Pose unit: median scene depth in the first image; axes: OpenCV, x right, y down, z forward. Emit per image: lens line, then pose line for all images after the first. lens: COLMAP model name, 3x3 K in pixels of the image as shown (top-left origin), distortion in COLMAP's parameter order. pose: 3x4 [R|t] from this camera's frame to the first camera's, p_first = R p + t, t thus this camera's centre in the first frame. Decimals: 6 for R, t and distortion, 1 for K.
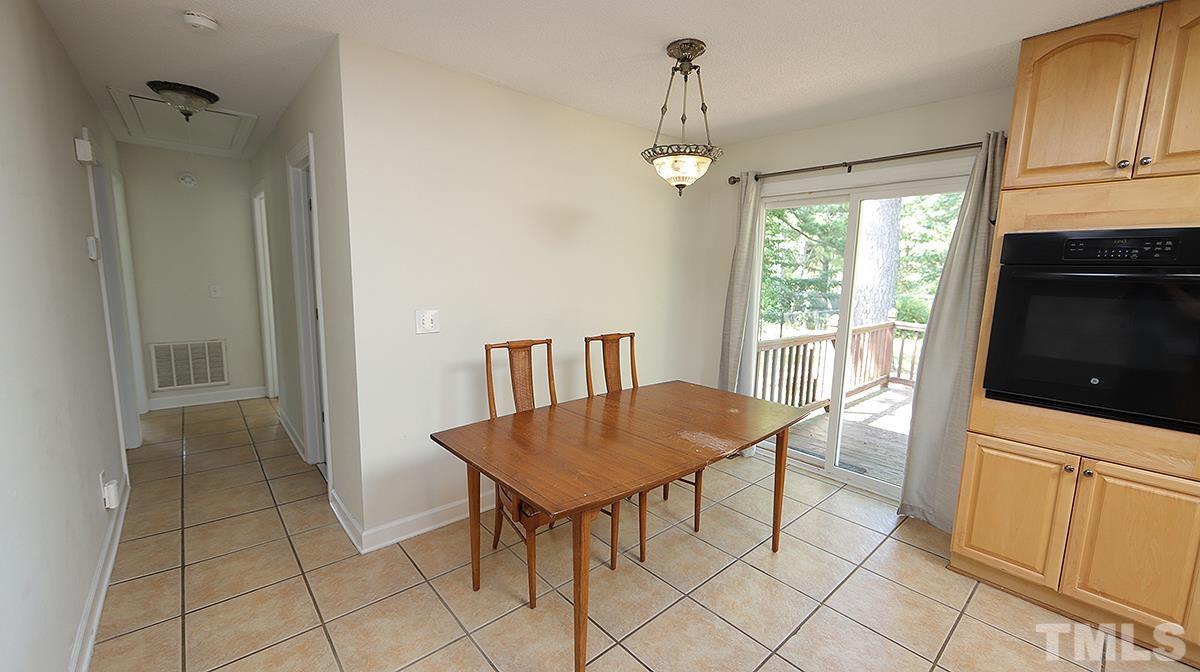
lens RADIAL K [[467.2, 0, 601.4], [0, 467.2, 338.4], [0, 0, 1]] dist [0.002385, 0.000047]
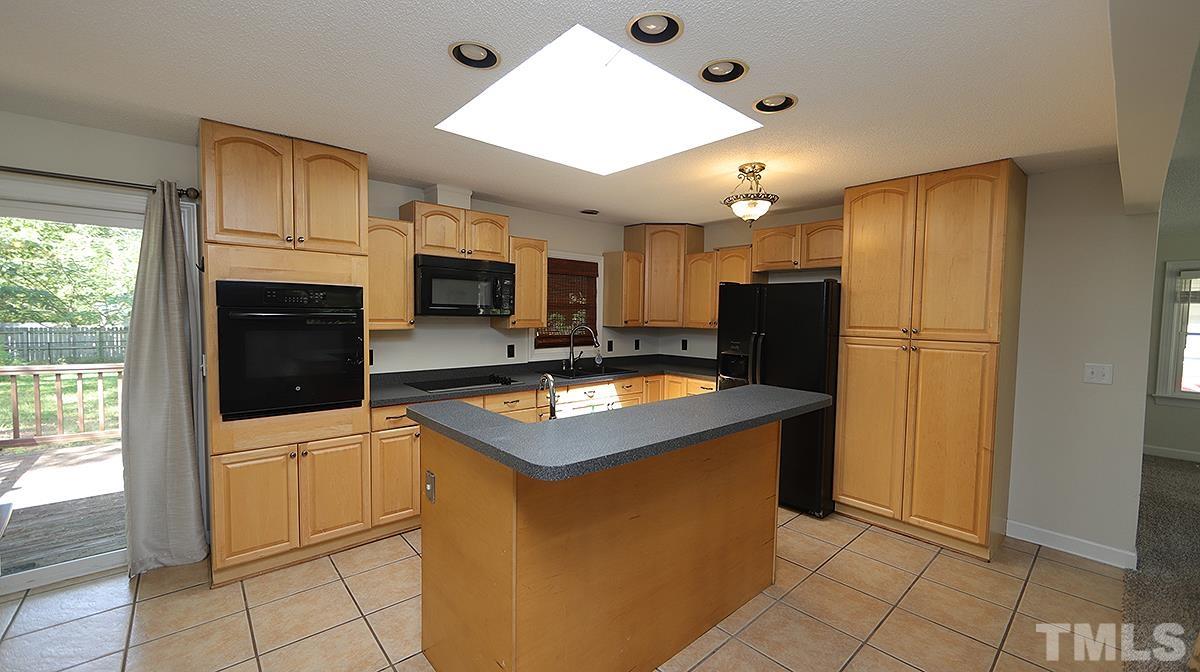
lens RADIAL K [[467.2, 0, 601.3], [0, 467.2, 336.7], [0, 0, 1]] dist [0.002385, 0.000047]
pose [[0.002658, -0.075447, 0.997146, -0.315629], [0.125055, 0.989347, 0.074524, -0.049784], [-0.992146, 0.124500, 0.012064, 0.046823]]
